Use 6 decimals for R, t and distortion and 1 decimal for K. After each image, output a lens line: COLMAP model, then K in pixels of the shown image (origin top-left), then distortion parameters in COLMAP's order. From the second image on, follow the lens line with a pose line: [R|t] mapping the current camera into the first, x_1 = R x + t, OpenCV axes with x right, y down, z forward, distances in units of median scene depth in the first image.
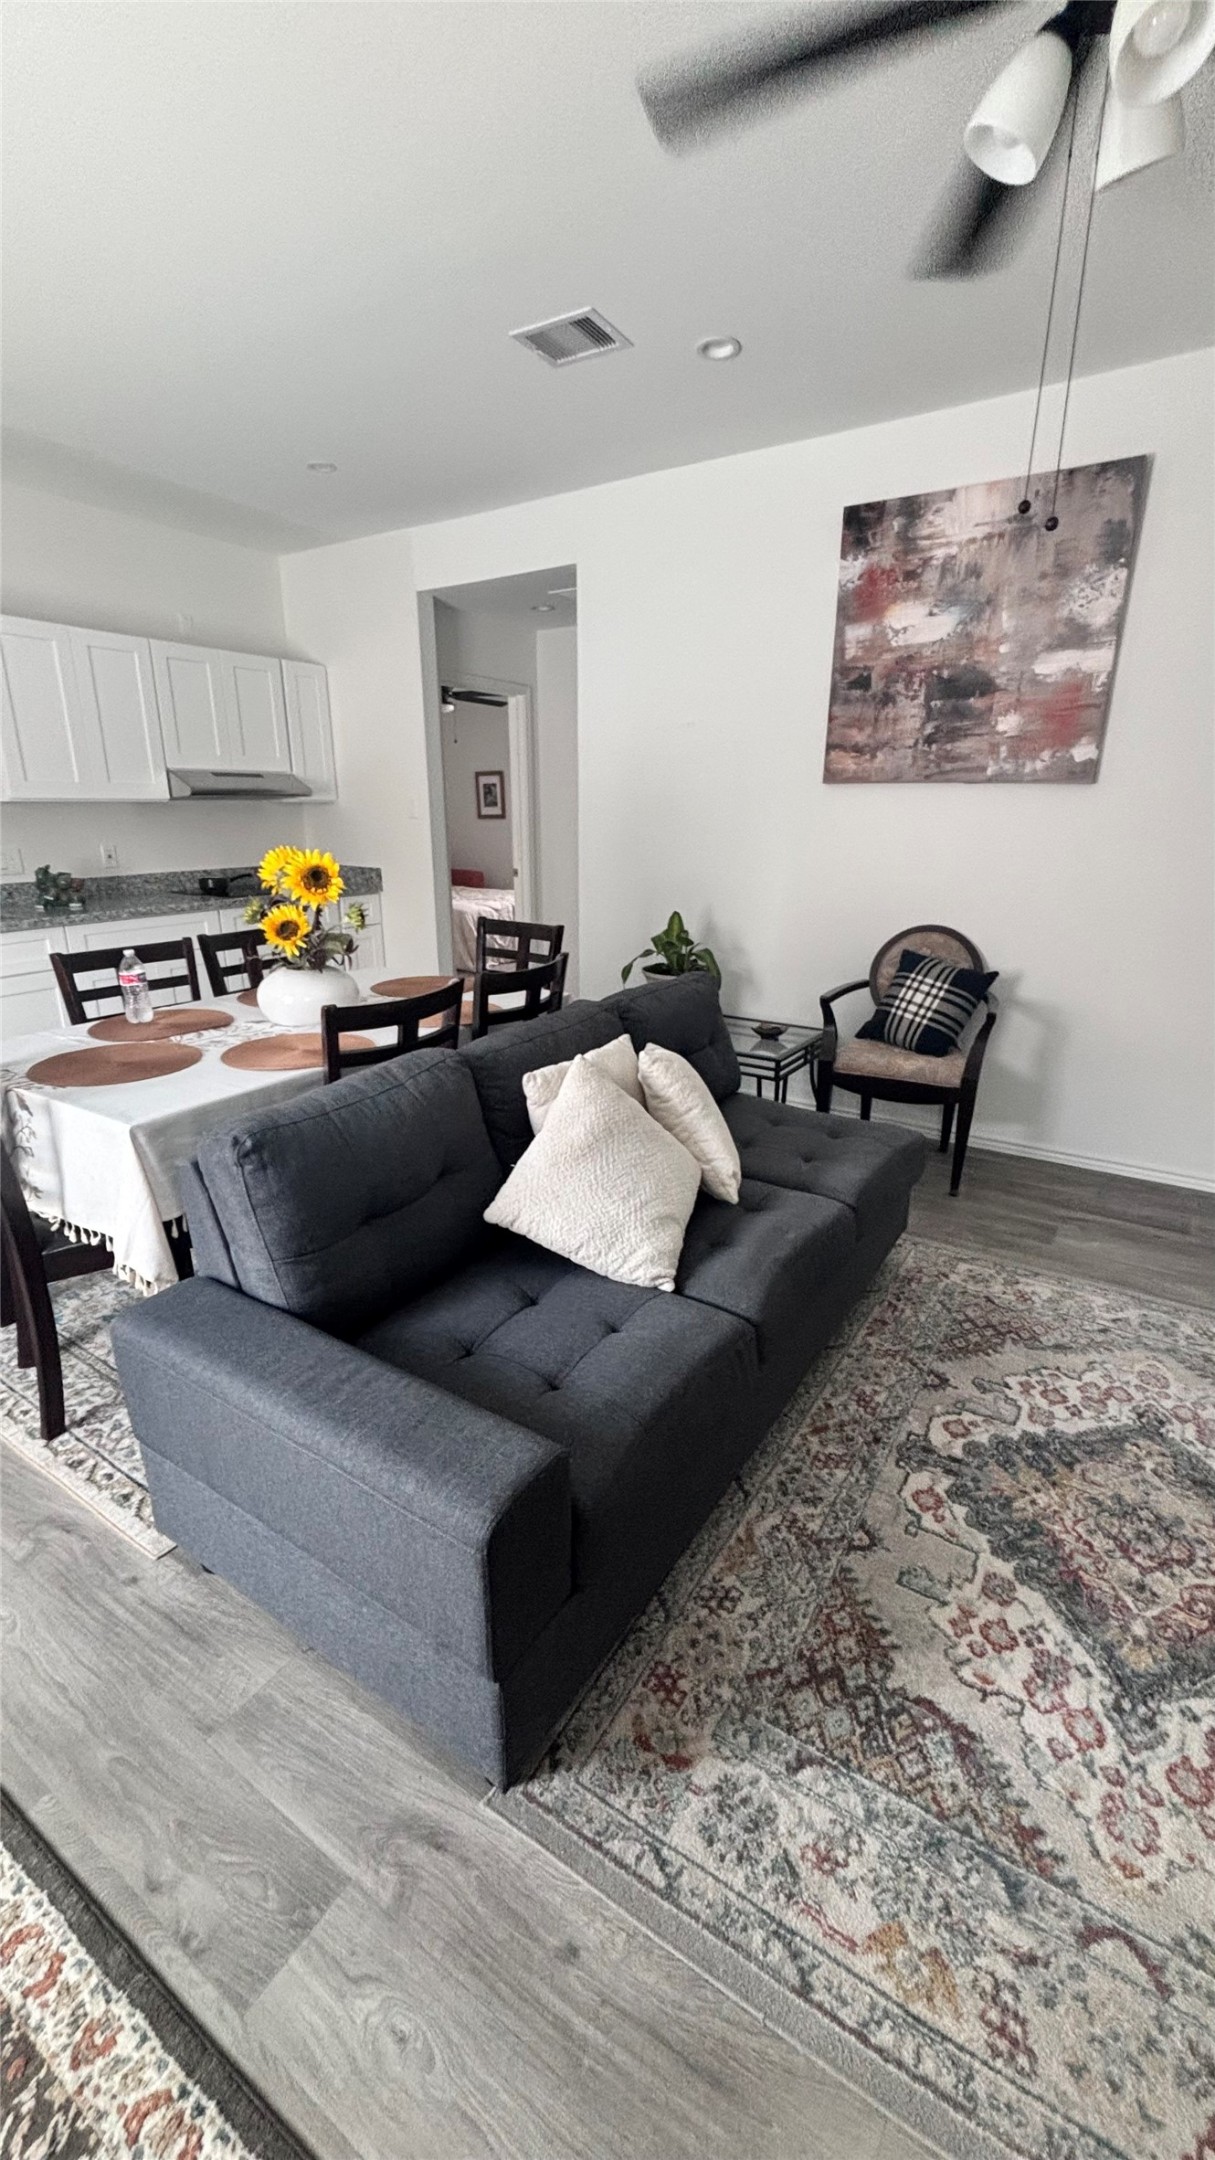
lens RADIAL K [[865.1, 0, 618.0], [0, 865.1, 1084.7], [0, 0, 1]] dist [-0.011125, -0.000428]
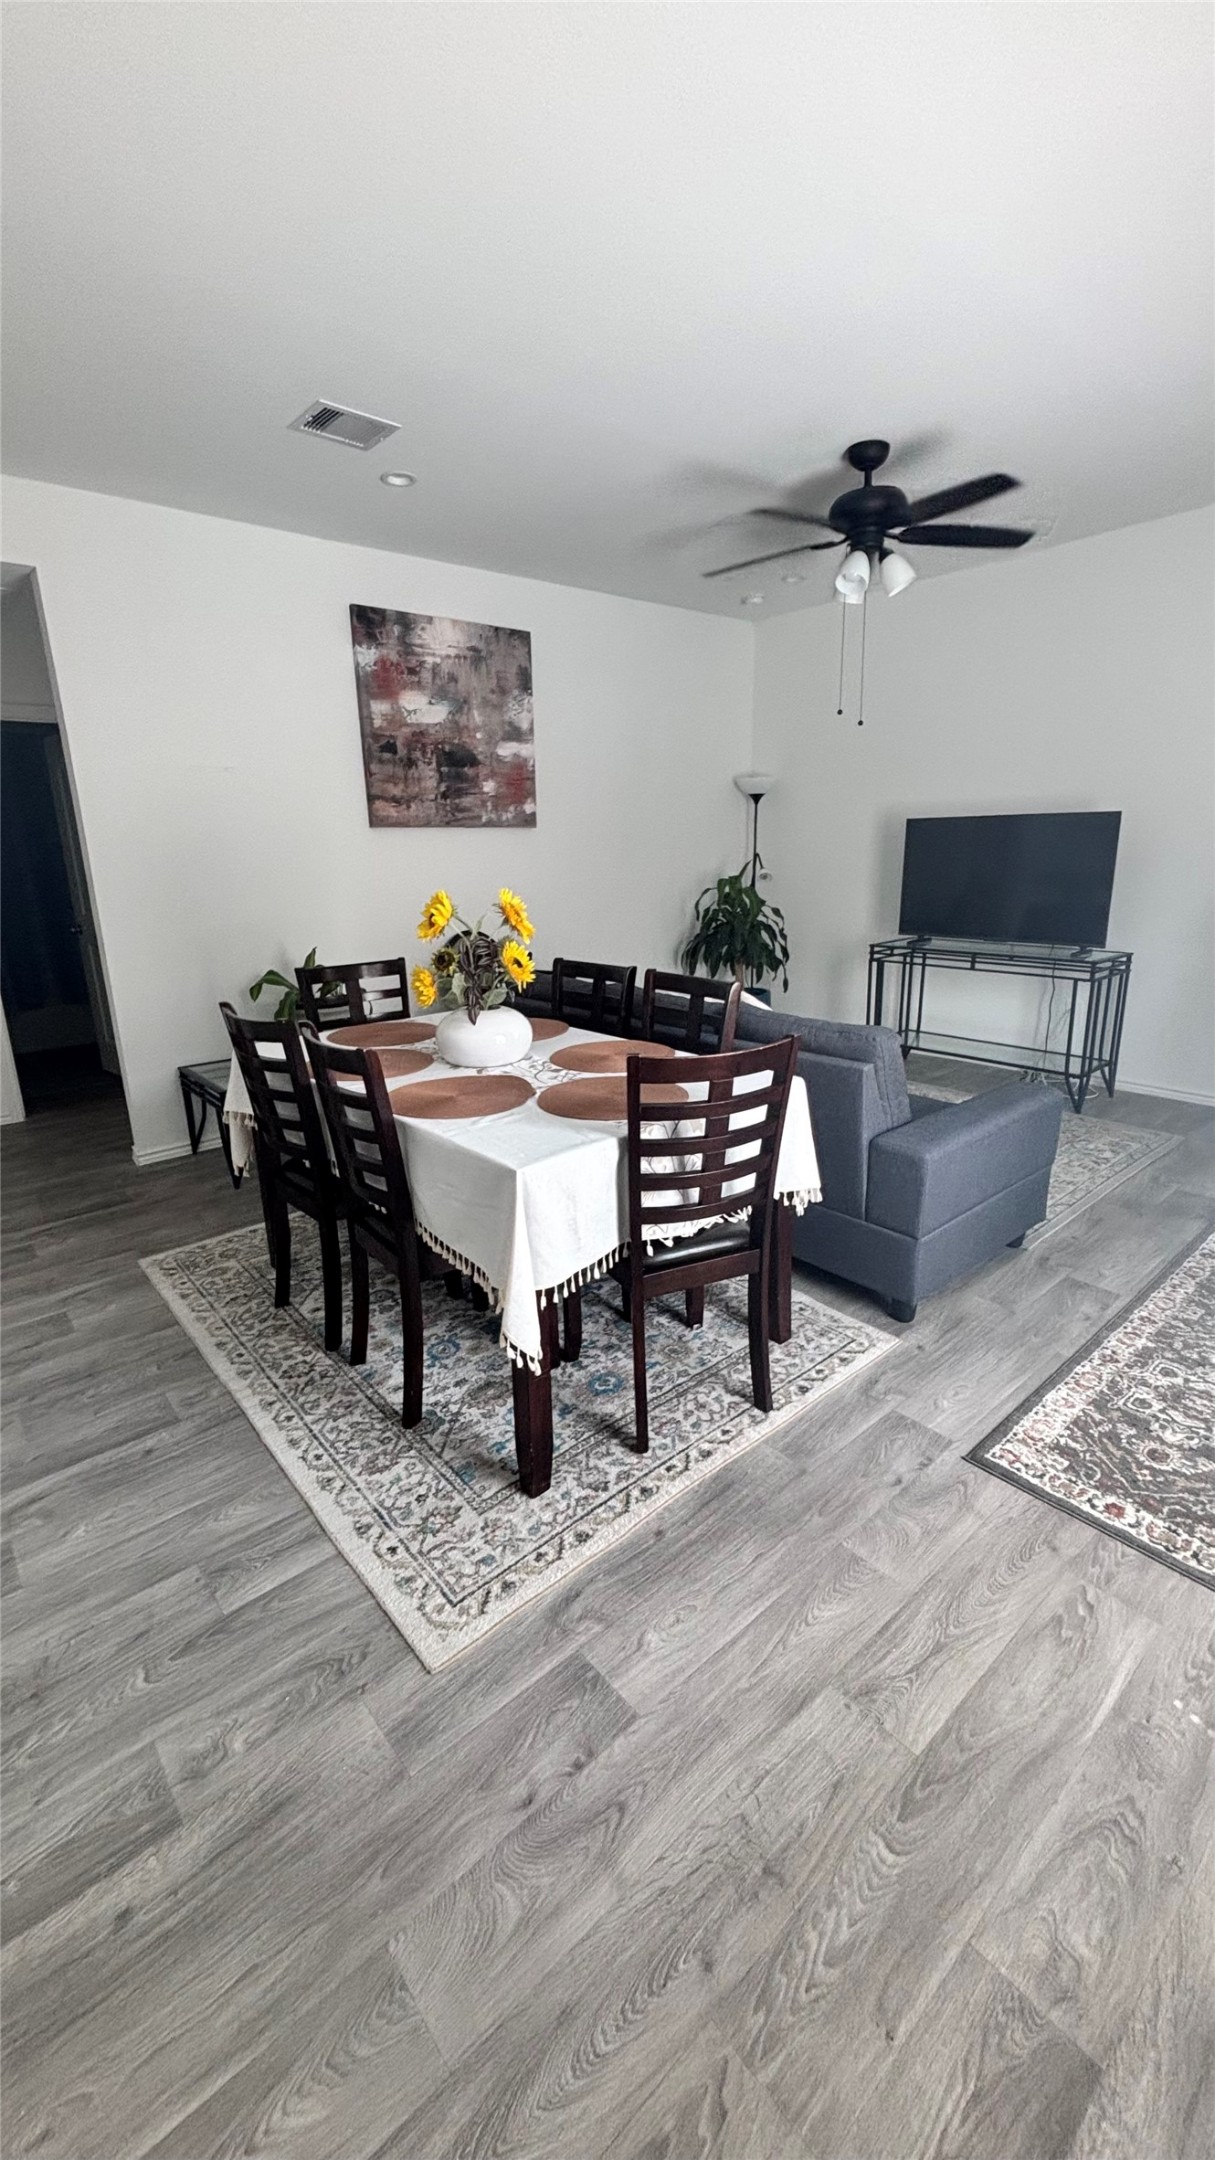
lens RADIAL K [[865.1, 0, 619.7], [0, 865.1, 1086.7], [0, 0, 1]] dist [-0.011125, -0.000428]
pose [[0.286288, -0.275262, 0.917752, -0.958442], [0.316956, 0.931125, 0.180401, -0.139294], [-0.904200, 0.239240, 0.353816, 0.401828]]
